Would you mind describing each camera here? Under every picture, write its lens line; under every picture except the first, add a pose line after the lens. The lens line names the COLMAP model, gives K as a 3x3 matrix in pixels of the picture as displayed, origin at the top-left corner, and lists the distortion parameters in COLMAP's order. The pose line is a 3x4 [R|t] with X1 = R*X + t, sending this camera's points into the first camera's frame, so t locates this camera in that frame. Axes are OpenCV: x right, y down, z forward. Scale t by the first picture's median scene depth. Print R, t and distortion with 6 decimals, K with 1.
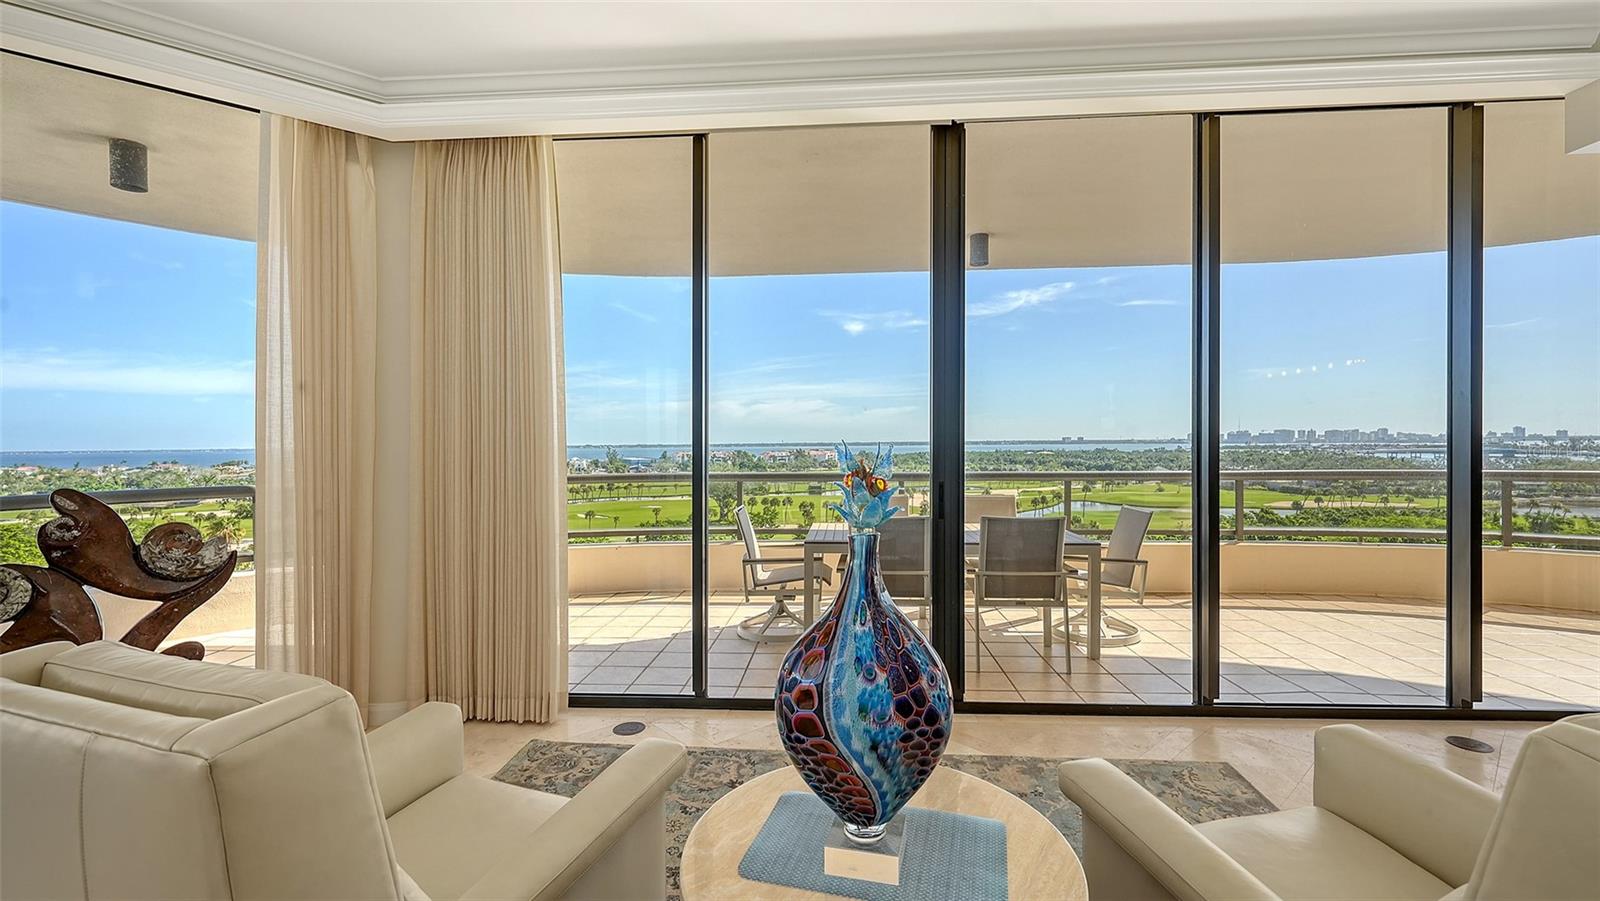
lens RADIAL K [[674.9, 0, 800.1], [0, 674.9, 448.9], [0, 0, 1]] dist [0.000817, -0.000028]
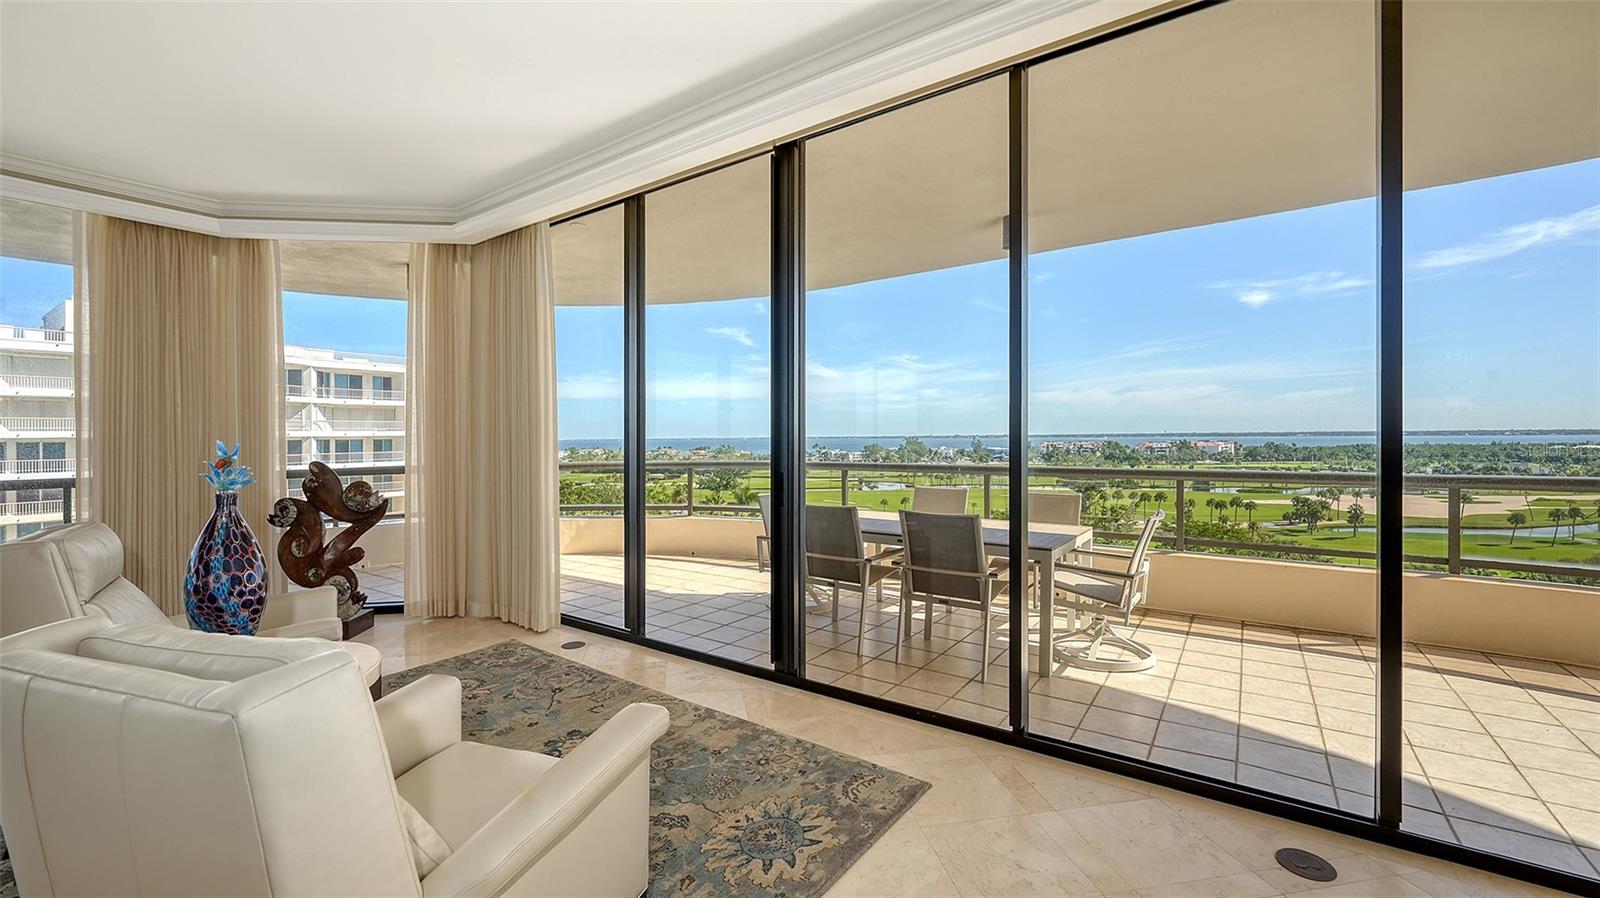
lens RADIAL K [[634.8, 0, 793.2], [0, 634.8, 449.5], [0, 0, 1]] dist [0.001444, -0.000027]
pose [[0.851772, 0.012585, -0.523762, 0.800746], [-0.003784, 0.999833, 0.017869, -0.010529], [0.523899, -0.013239, 0.851677, 0.128157]]
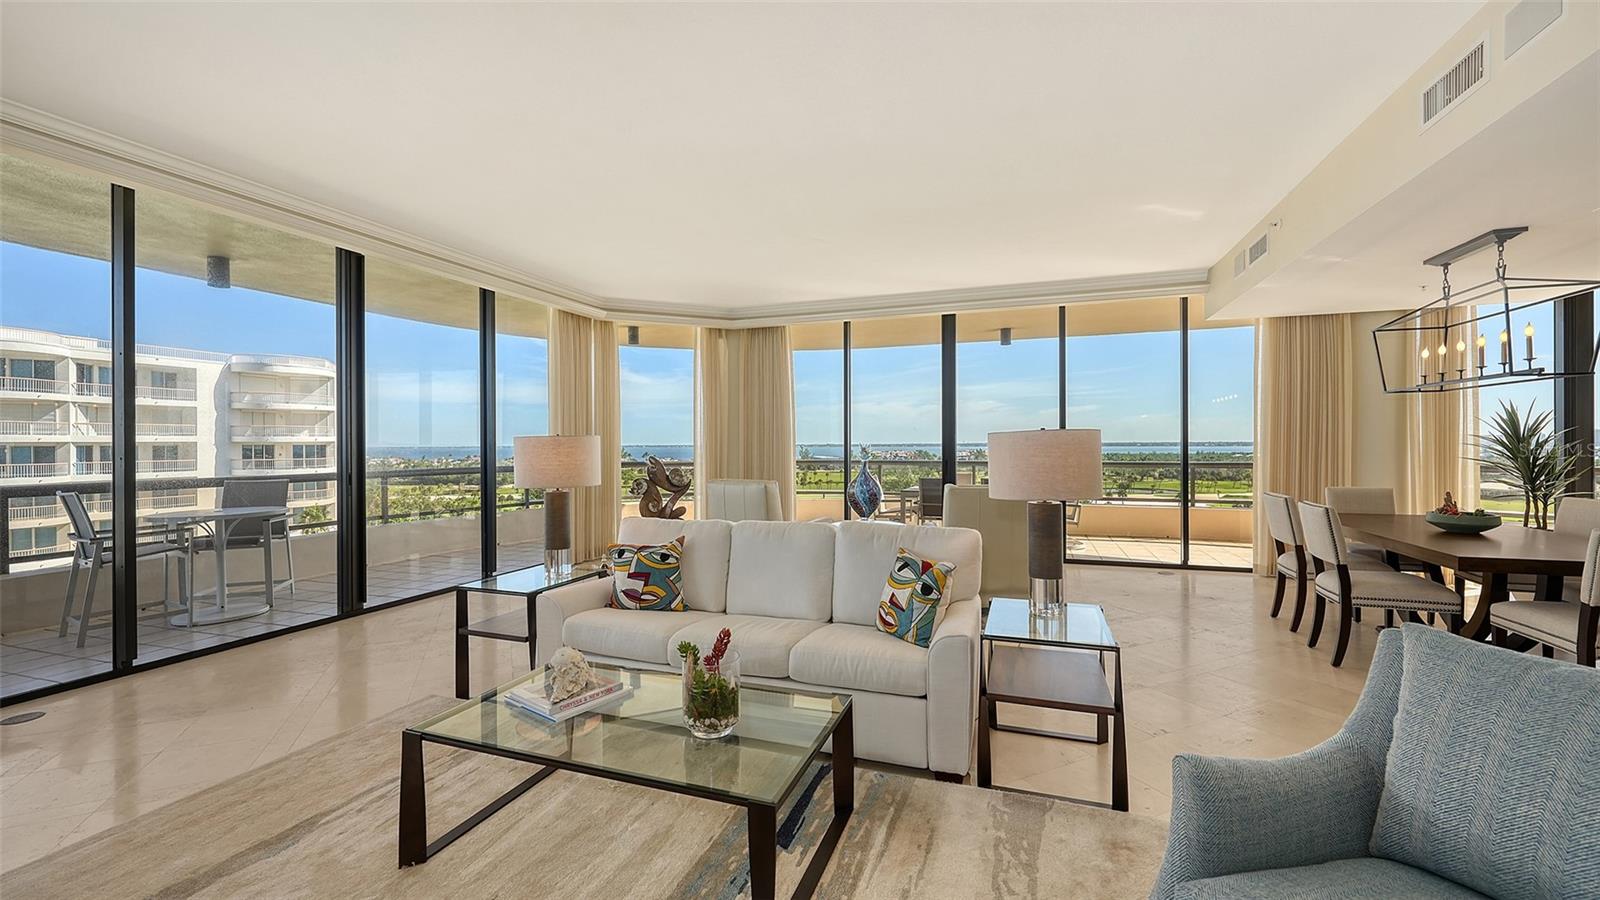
lens RADIAL K [[641.6, 0, 801.0], [0, 641.6, 453.1], [0, 0, 1]] dist [-0.000036, -0.000465]
pose [[0.963139, 0.008956, -0.268854, 0.335848], [-0.006972, 0.999941, 0.008332, 0.008714], [0.268913, -0.006150, 0.963145, -1.368628]]
